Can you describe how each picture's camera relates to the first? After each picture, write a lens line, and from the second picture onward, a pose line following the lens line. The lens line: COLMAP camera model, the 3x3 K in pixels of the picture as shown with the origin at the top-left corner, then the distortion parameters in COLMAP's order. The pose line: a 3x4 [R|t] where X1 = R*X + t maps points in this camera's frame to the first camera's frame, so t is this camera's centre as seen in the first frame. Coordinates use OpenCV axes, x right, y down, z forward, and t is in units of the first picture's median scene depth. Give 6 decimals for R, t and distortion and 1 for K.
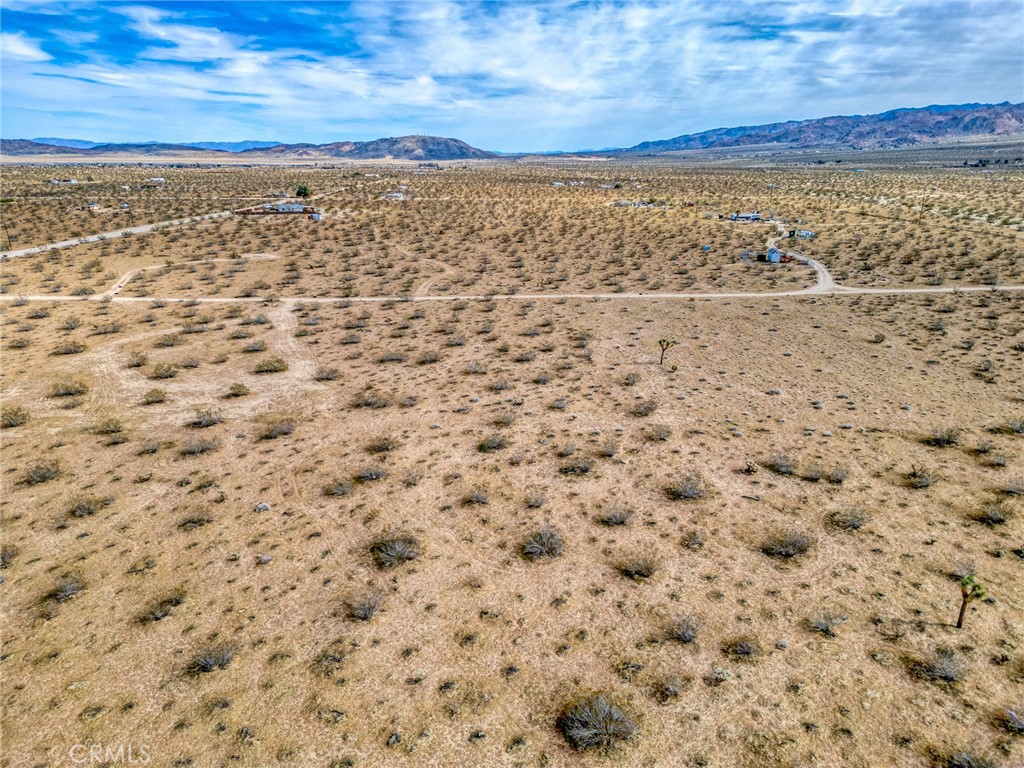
lens RADIAL K [[713.4, 0, 516.7], [0, 713.4, 386.6], [0, 0, 1]] dist [0.076947, -0.063789]
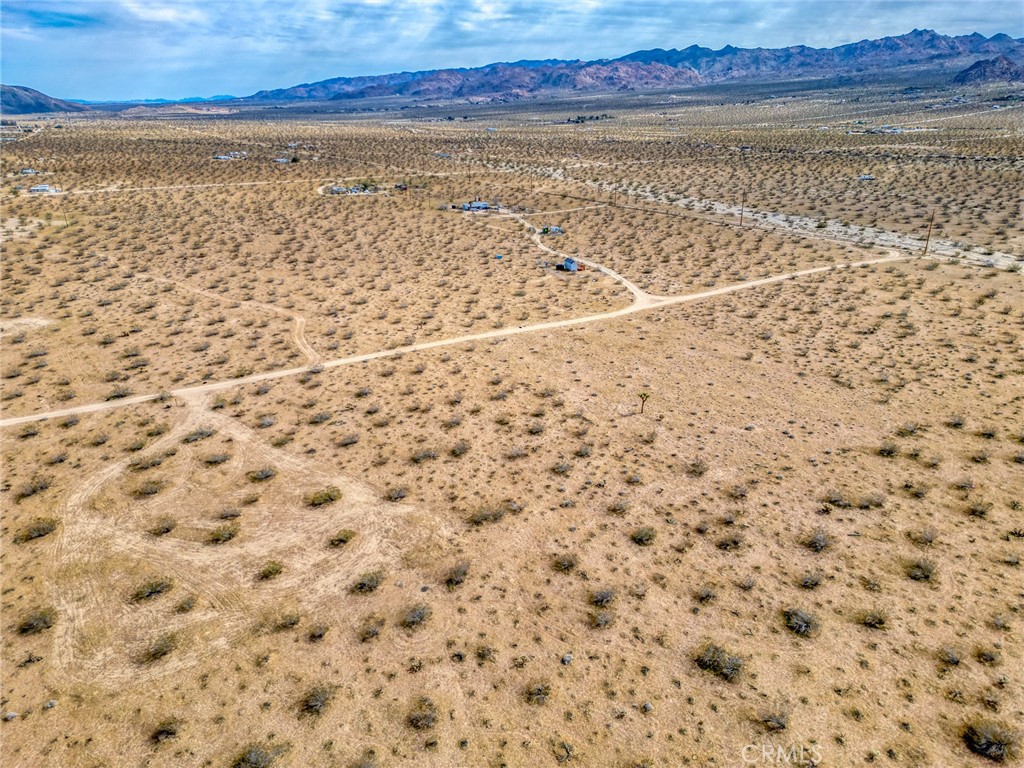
lens RADIAL K [[713.4, 0, 519.8], [0, 713.4, 379.1], [0, 0, 1]] dist [0.076947, -0.063789]
pose [[0.882043, -0.177743, 0.436357, -0.556426], [0.154056, 0.984008, 0.089414, -0.254203], [-0.445271, -0.011644, 0.895320, 0.007777]]
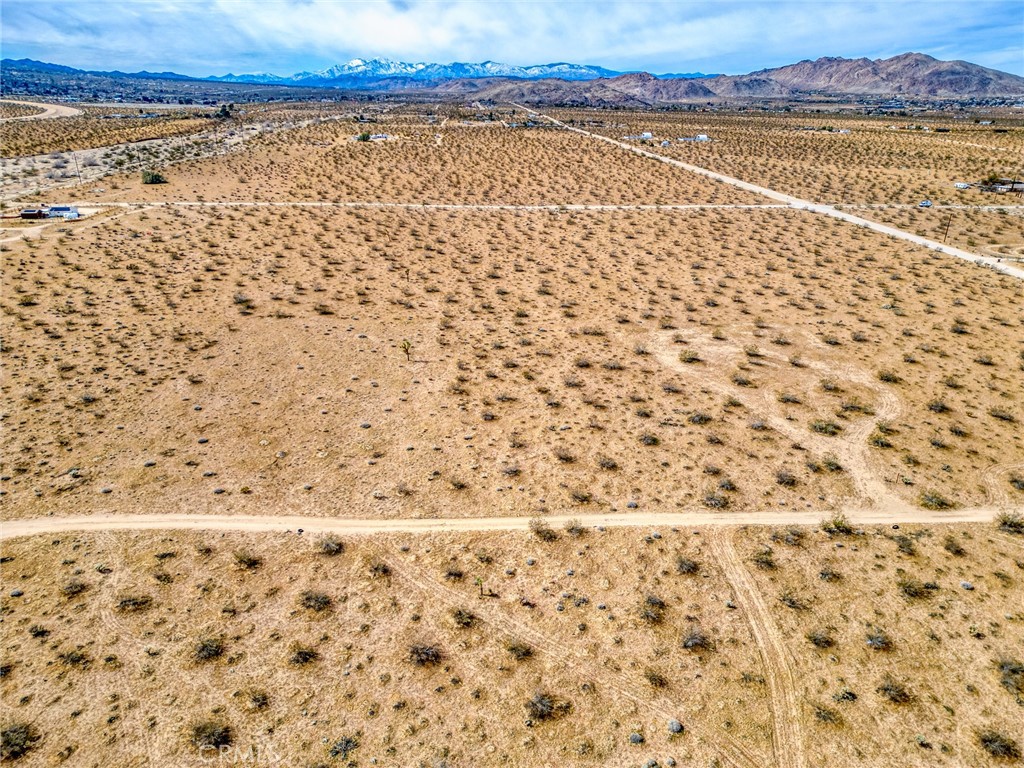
lens RADIAL K [[713.4, 0, 518.6], [0, 713.4, 369.5], [0, 0, 1]] dist [0.076947, -0.063789]
pose [[-0.999158, 0.004275, -0.040798, 0.055044], [-0.022150, 0.780864, 0.624308, -0.958025], [0.034526, 0.624686, -0.780112, 2.297409]]
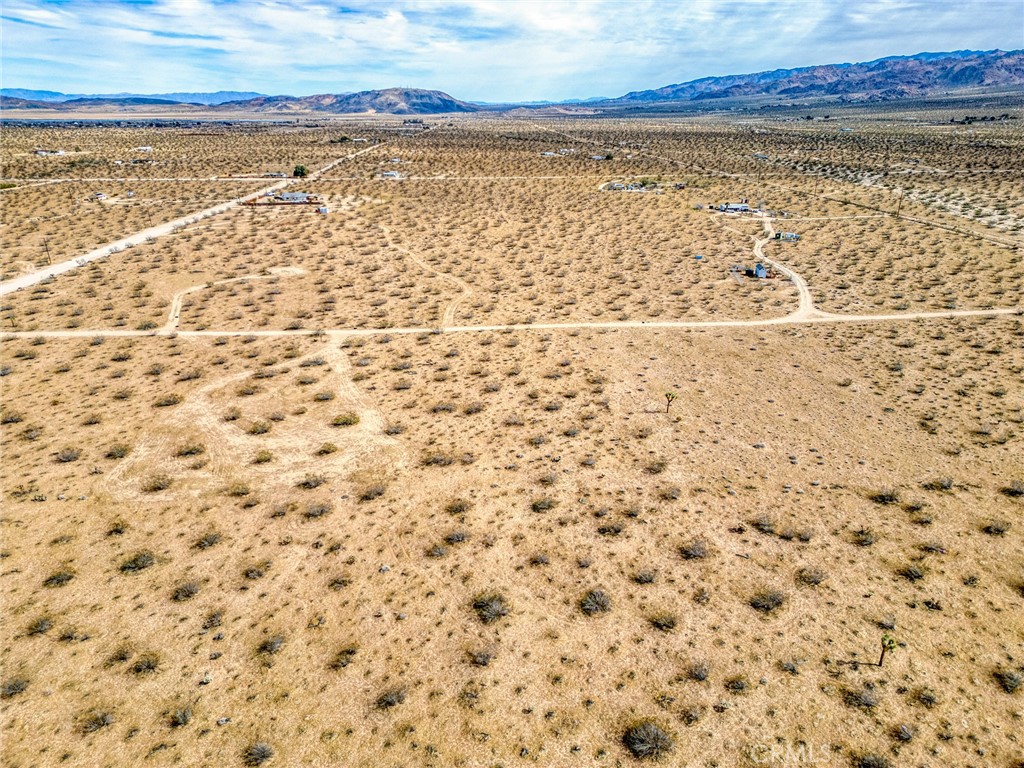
lens RADIAL K [[713.4, 0, 516.1], [0, 713.4, 385.9], [0, 0, 1]] dist [0.076947, -0.063789]
pose [[0.999791, -0.011709, 0.016770, -0.081575], [0.010676, 0.998116, 0.060413, -0.169753], [-0.017446, -0.060221, 0.998033, -0.224156]]
